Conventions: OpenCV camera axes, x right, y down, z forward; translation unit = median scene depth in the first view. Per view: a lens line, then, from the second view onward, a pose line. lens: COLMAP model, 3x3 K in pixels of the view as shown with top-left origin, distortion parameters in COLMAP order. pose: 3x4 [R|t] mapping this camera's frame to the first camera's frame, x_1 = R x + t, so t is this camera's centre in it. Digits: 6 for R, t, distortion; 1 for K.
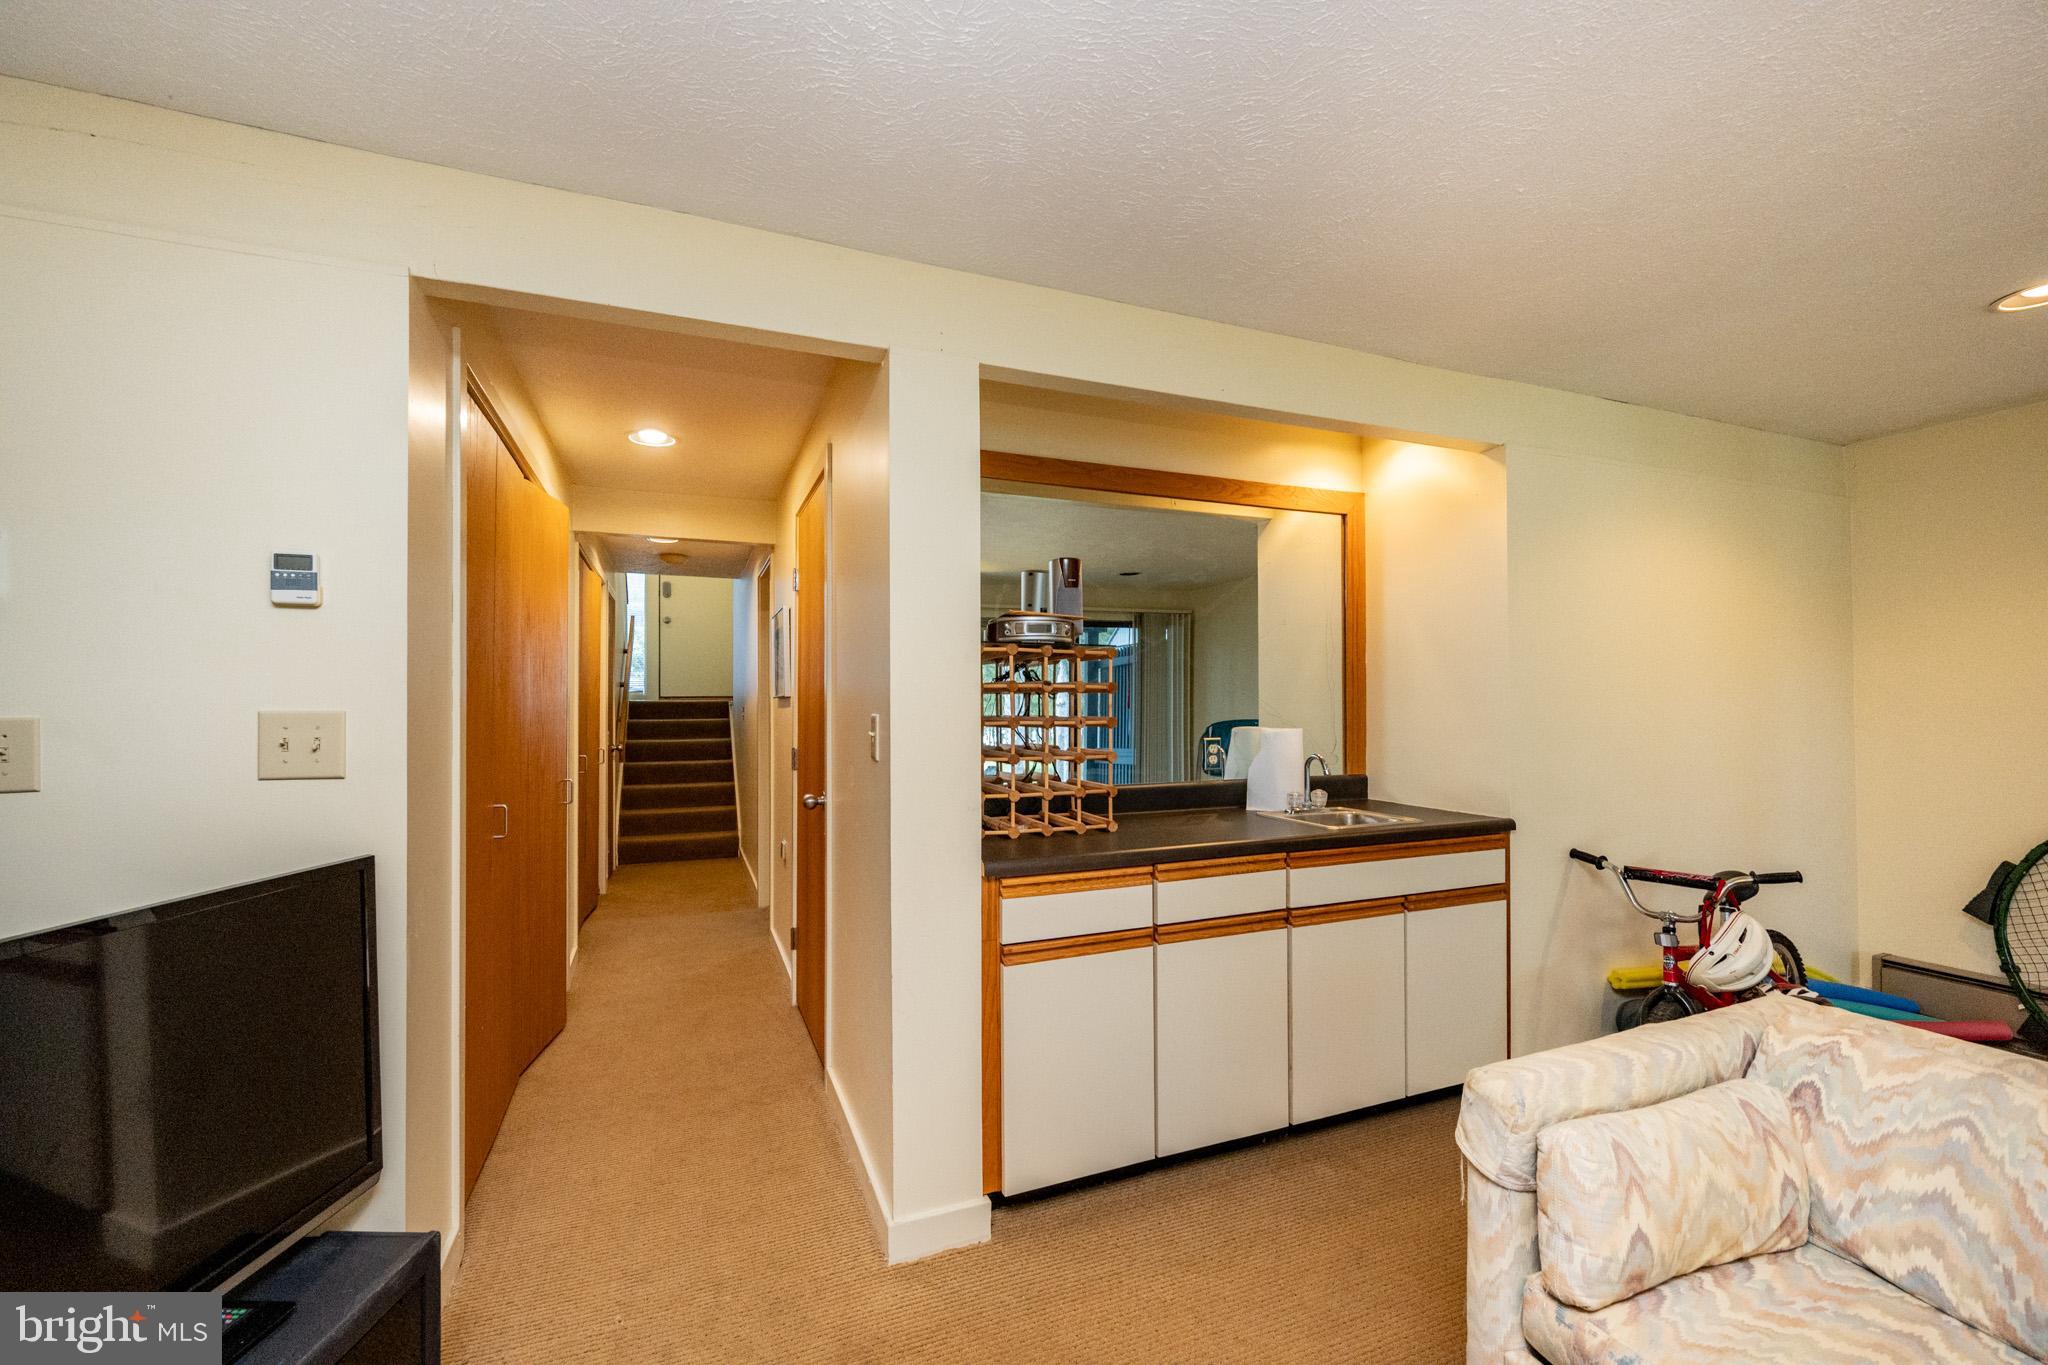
lens RADIAL K [[795.1, 0, 996.8], [0, 795.1, 695.6], [0, 0, 1]] dist [0.000276, -0.000624]
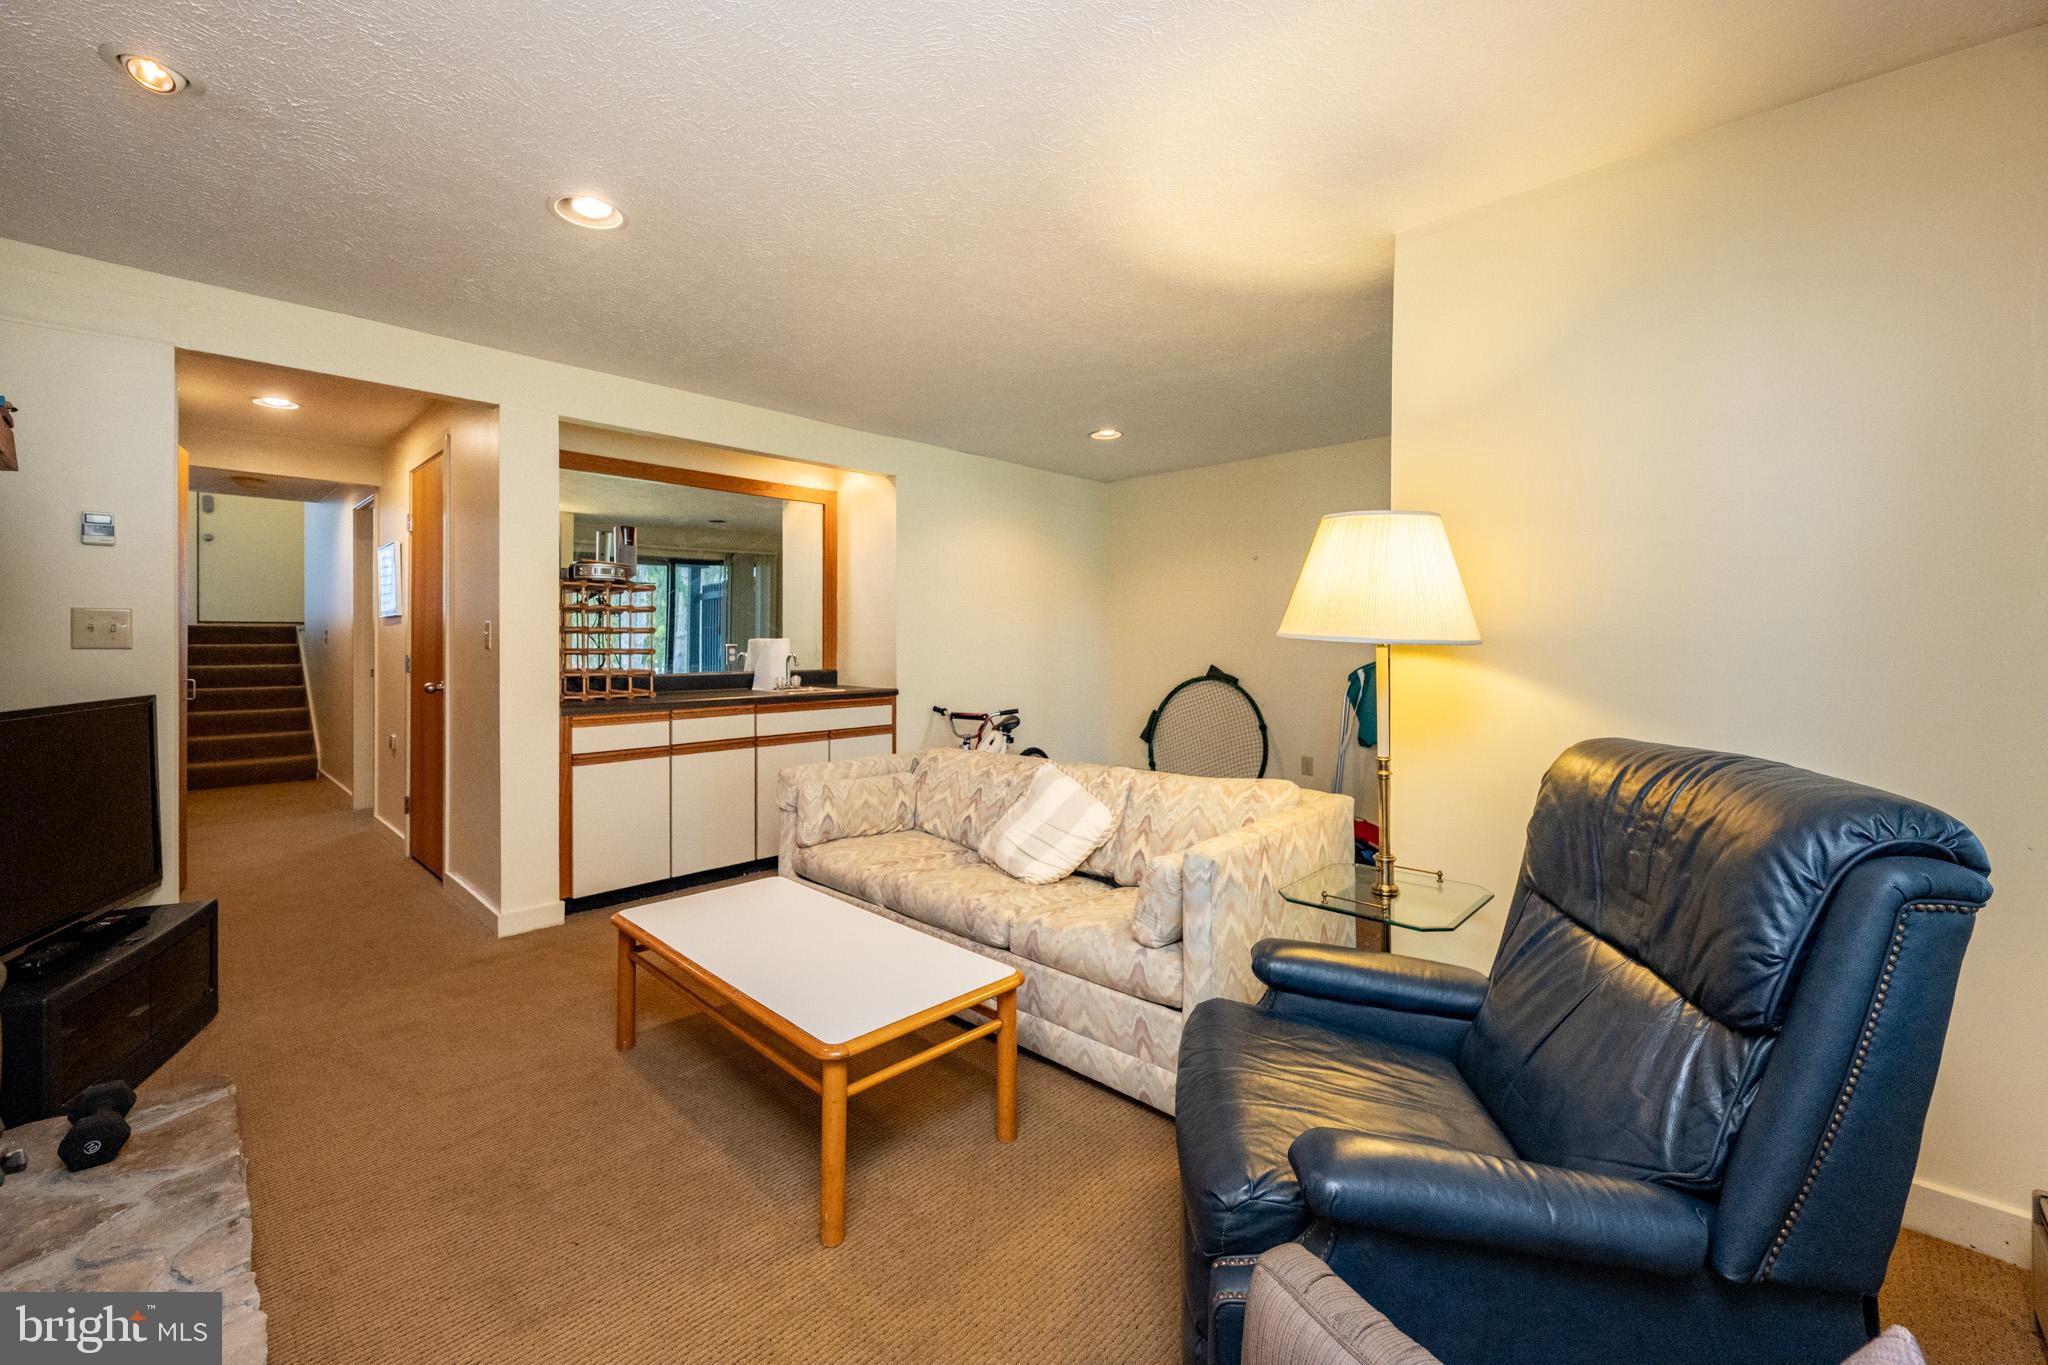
lens RADIAL K [[795.1, 0, 942.8], [0, 795.1, 643.2], [0, 0, 1]] dist [0.000276, -0.000624]
pose [[0.924211, 0.003222, 0.381868, 0.066858], [-0.008755, 0.999880, 0.012754, 0.030762], [-0.381781, -0.015130, 0.924129, -0.674406]]
